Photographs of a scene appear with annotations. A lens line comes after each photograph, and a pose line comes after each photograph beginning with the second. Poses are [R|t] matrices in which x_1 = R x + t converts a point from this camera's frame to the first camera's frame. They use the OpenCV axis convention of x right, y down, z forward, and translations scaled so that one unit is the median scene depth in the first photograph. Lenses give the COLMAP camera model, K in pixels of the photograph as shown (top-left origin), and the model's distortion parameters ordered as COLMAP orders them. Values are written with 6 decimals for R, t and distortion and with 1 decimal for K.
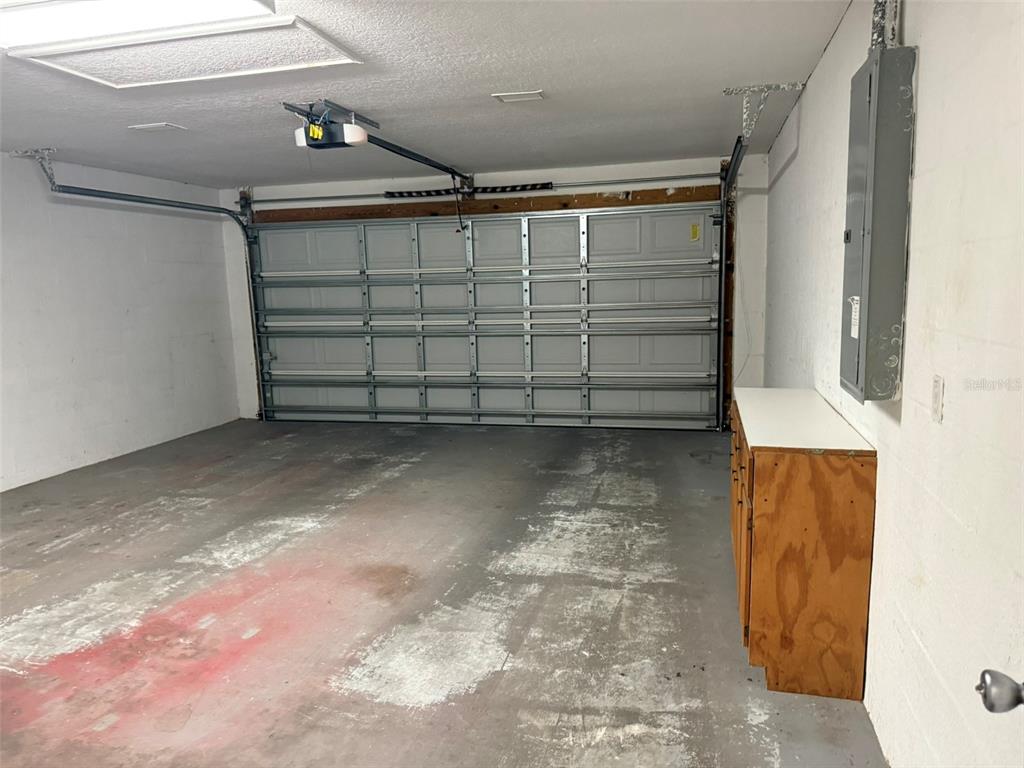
lens RADIAL K [[721.1, 0, 514.1], [0, 721.1, 392.7], [0, 0, 1]] dist [0.075108, -0.096799]
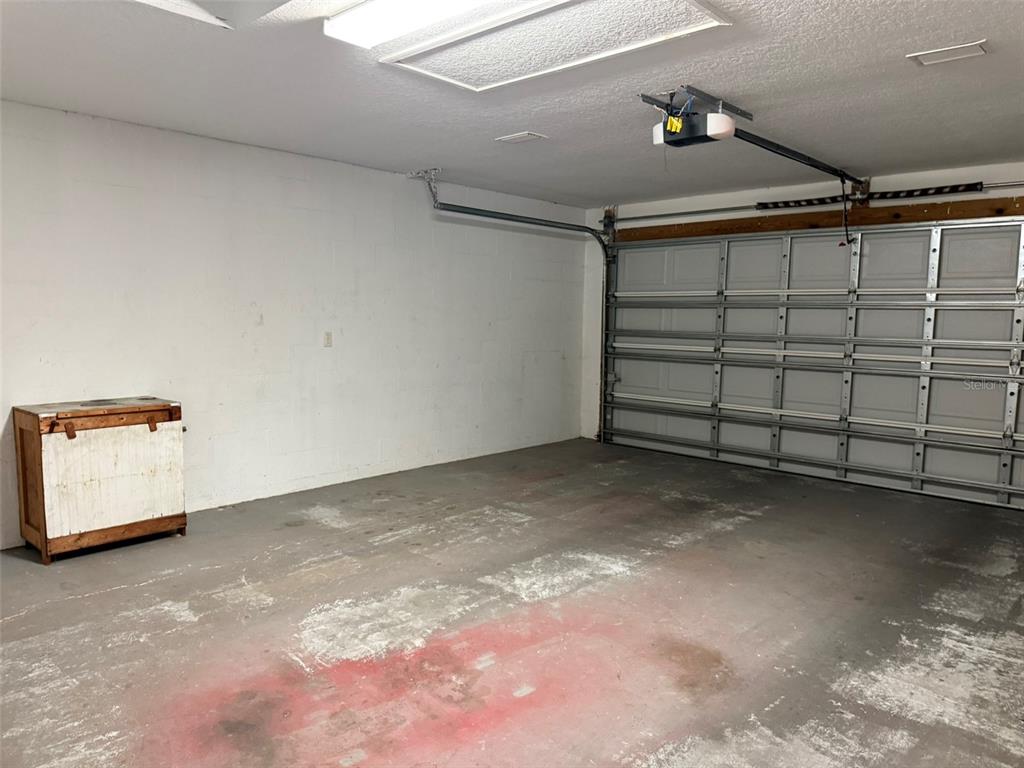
lens RADIAL K [[721.1, 0, 514.1], [0, 721.1, 392.7], [0, 0, 1]] dist [0.075108, -0.096799]
pose [[0.879103, 0.093487, -0.467374, -0.001508], [-0.112053, 0.993630, -0.012015, -0.005550], [0.463274, 0.062933, 0.883978, 0.145235]]
